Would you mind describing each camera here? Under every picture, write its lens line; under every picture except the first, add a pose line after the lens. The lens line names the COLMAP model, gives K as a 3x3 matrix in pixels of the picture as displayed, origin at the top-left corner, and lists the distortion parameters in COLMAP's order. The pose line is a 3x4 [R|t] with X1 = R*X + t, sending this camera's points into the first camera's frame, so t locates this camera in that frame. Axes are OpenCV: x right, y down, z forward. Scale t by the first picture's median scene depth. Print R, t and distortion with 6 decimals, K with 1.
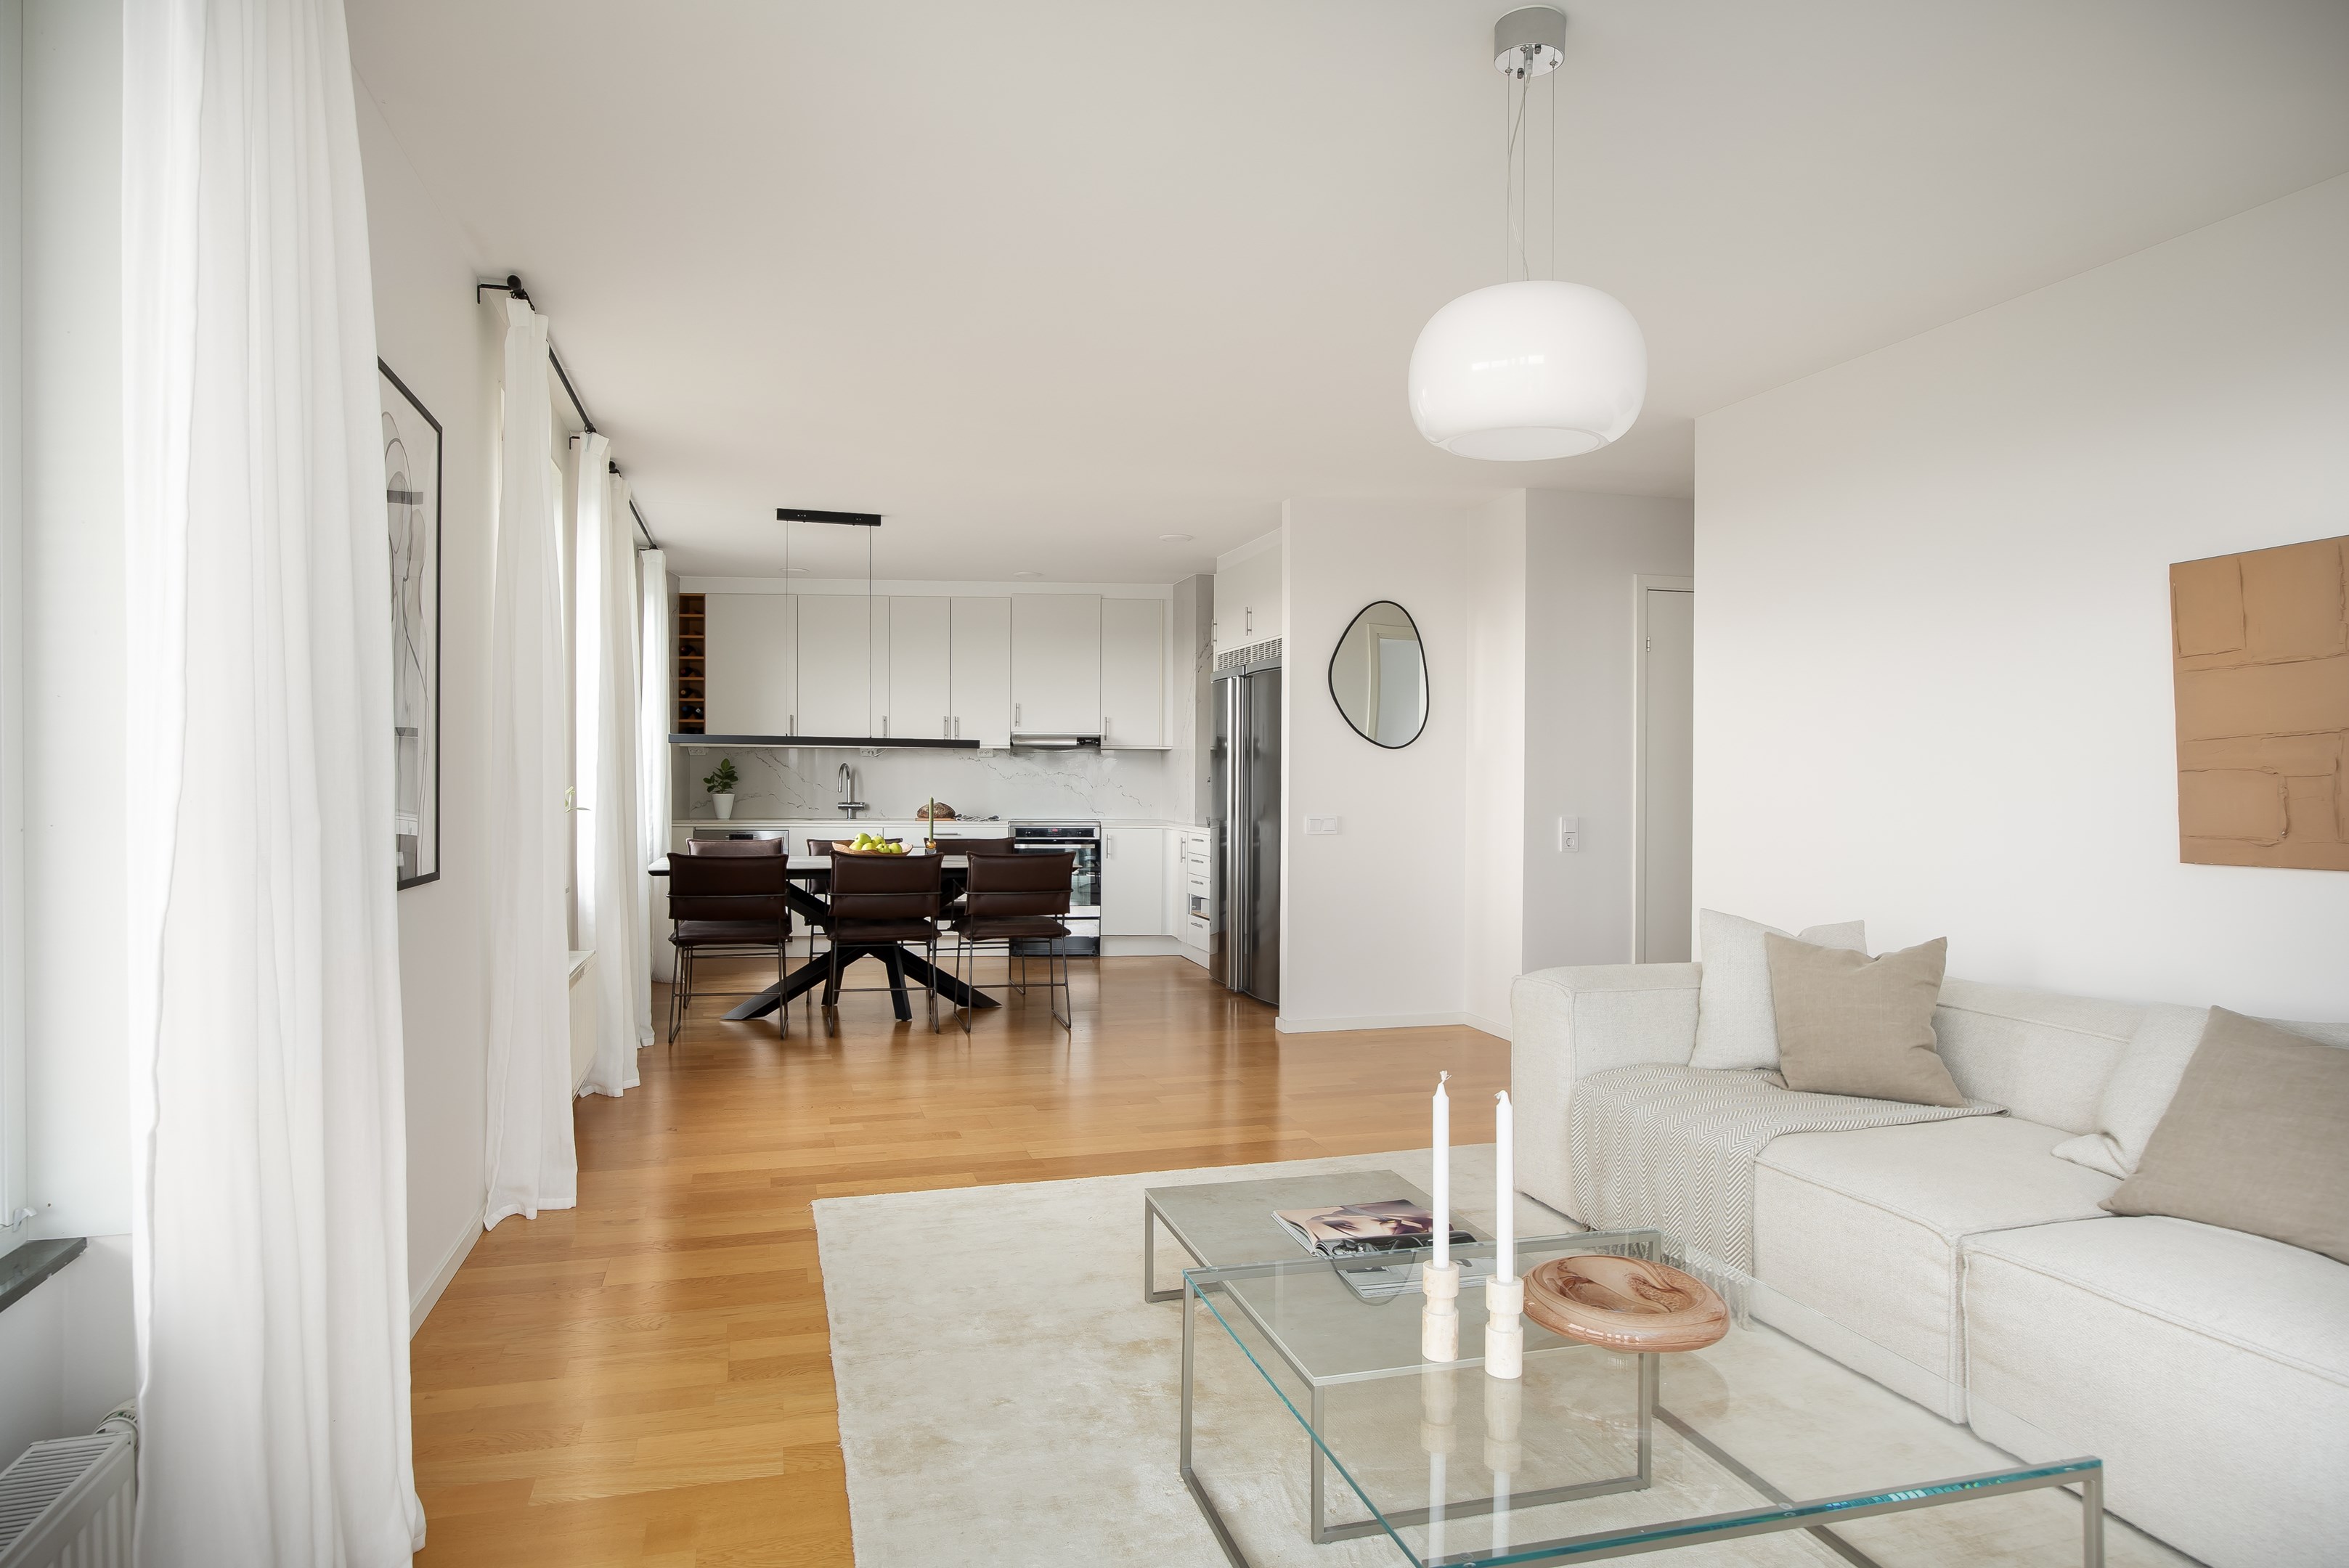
lens RADIAL K [[1396.3, 0, 1164.3], [0, 1396.3, 786.4], [0, 0, 1]] dist [0.004096, -0.003347]
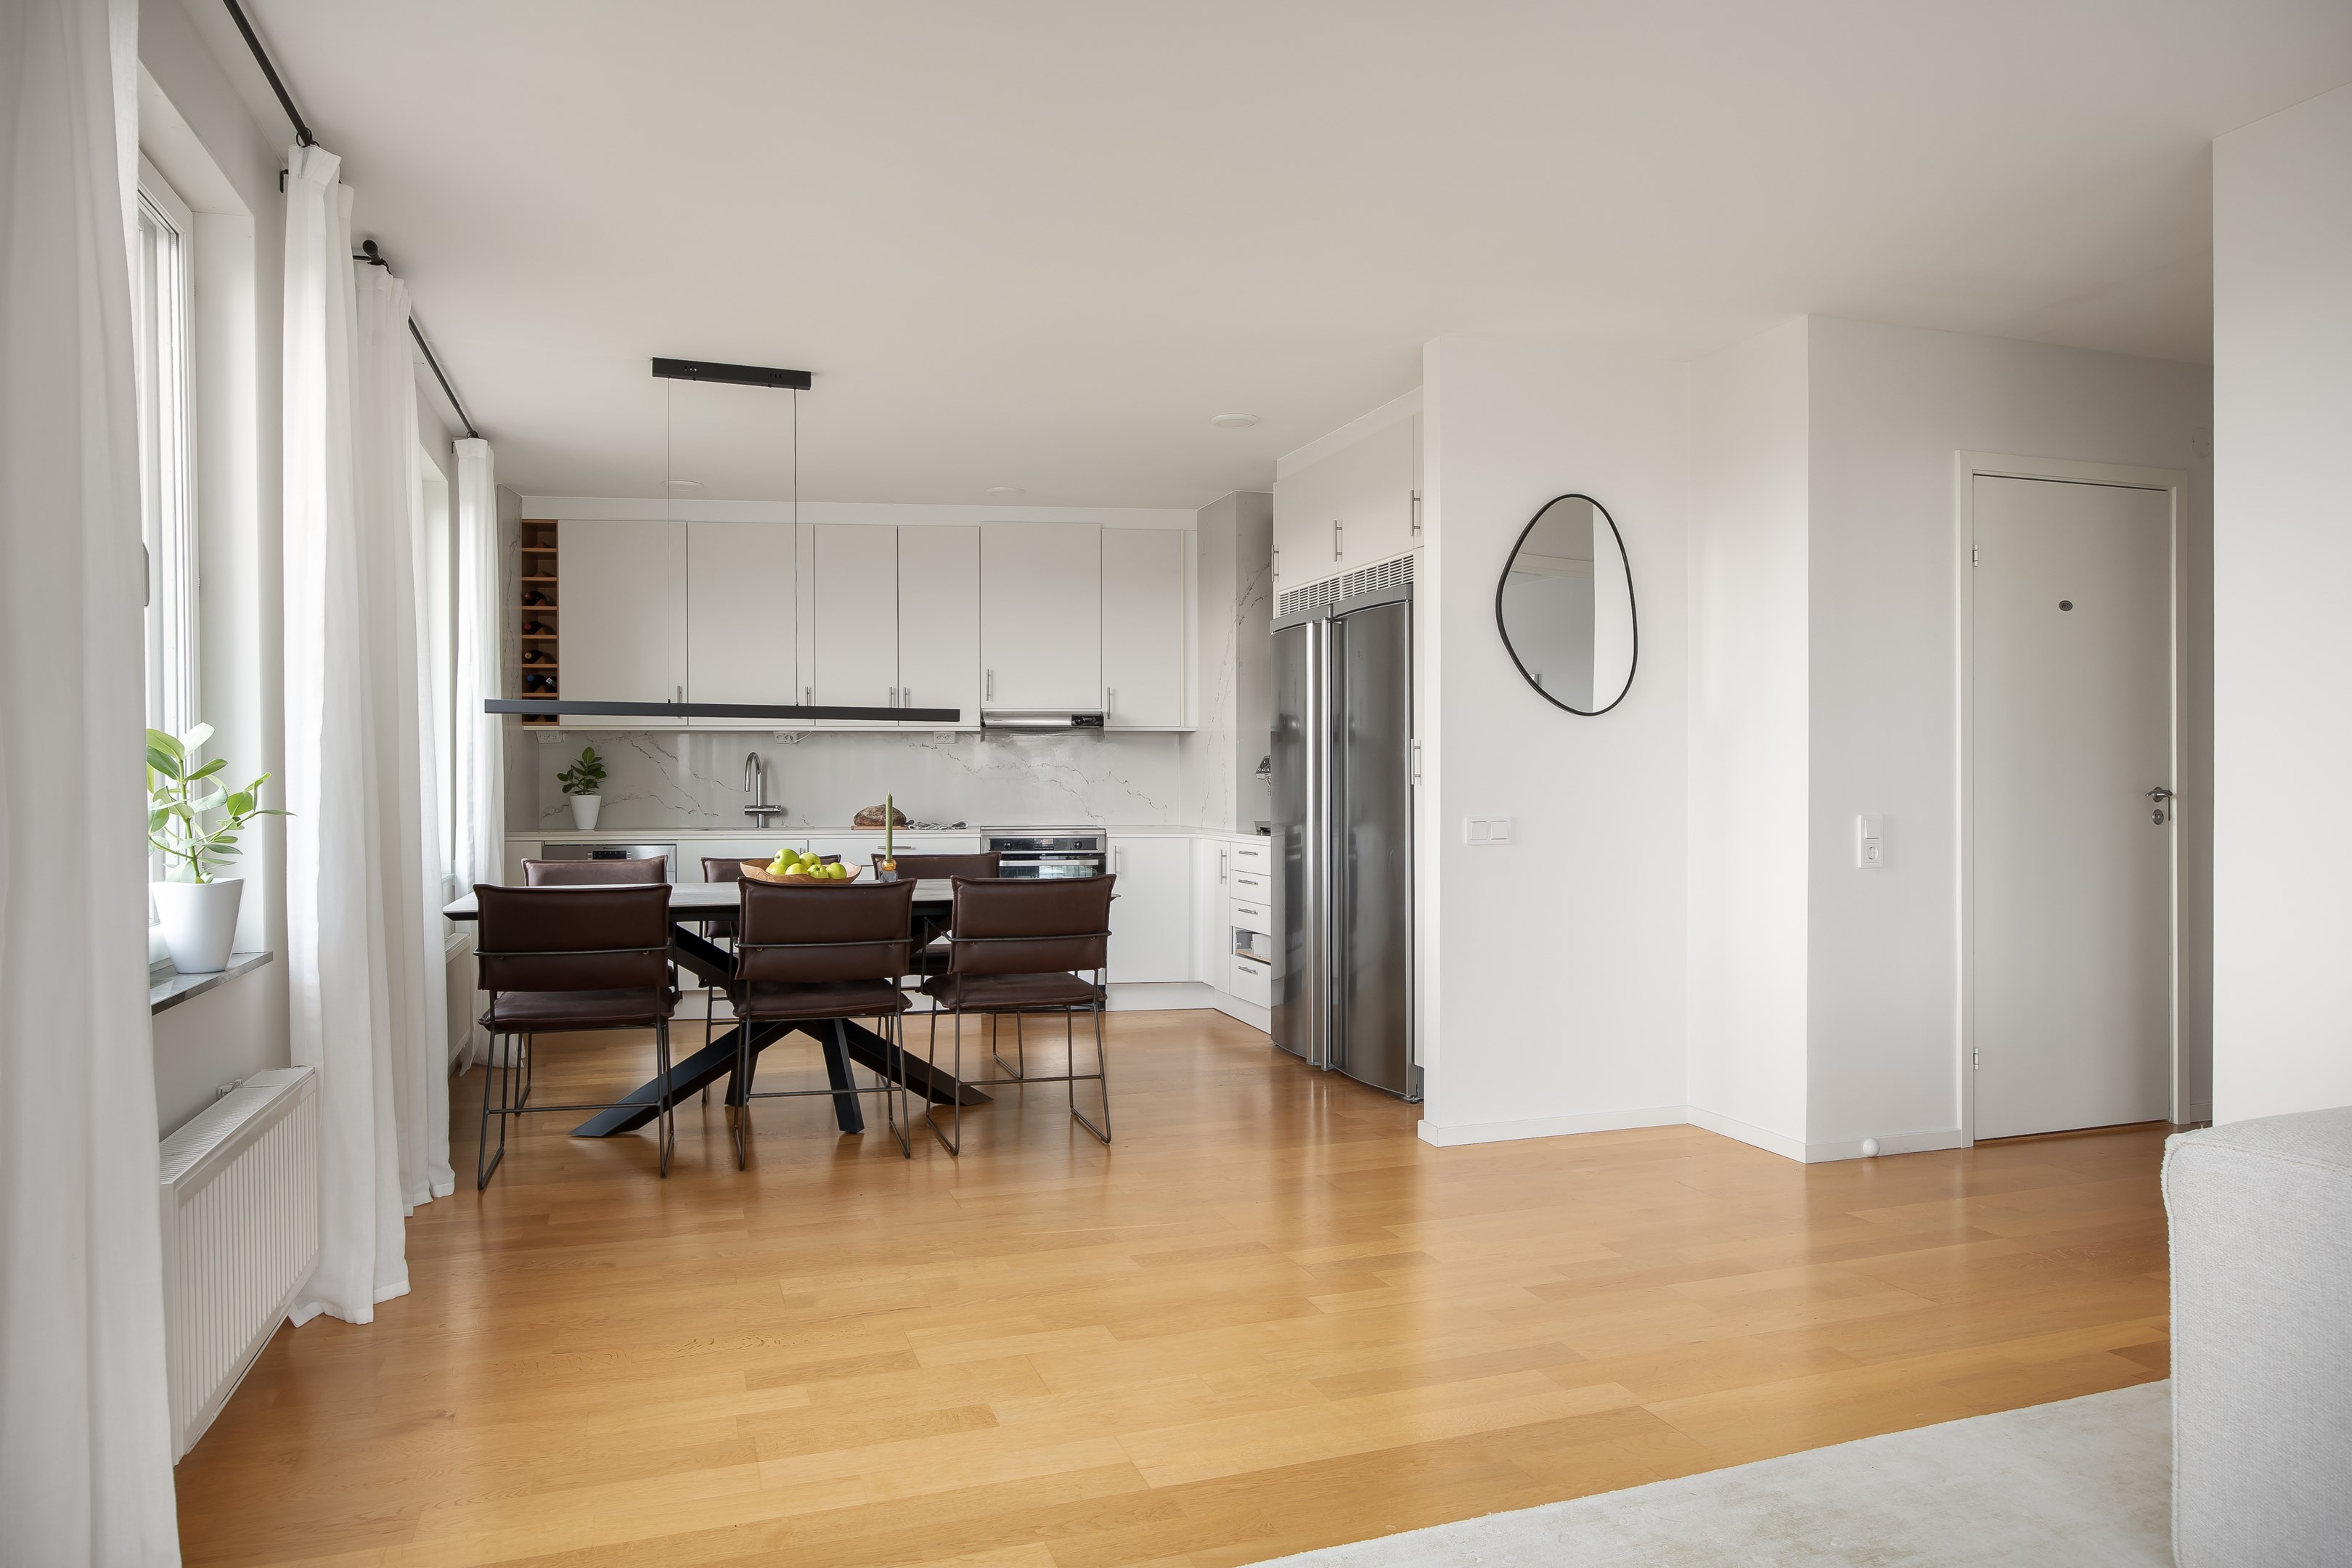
lens RADIAL K [[1463.4, 0, 1164.3], [0, 1463.4, 784.0], [0, 0, 1]] dist [-0.008355, 0.005144]
pose [[0.998449, -0.007036, 0.055236, -0.068382], [0.007324, 0.999961, -0.005017, 0.006801], [-0.055198, 0.005414, 0.998461, 0.271034]]
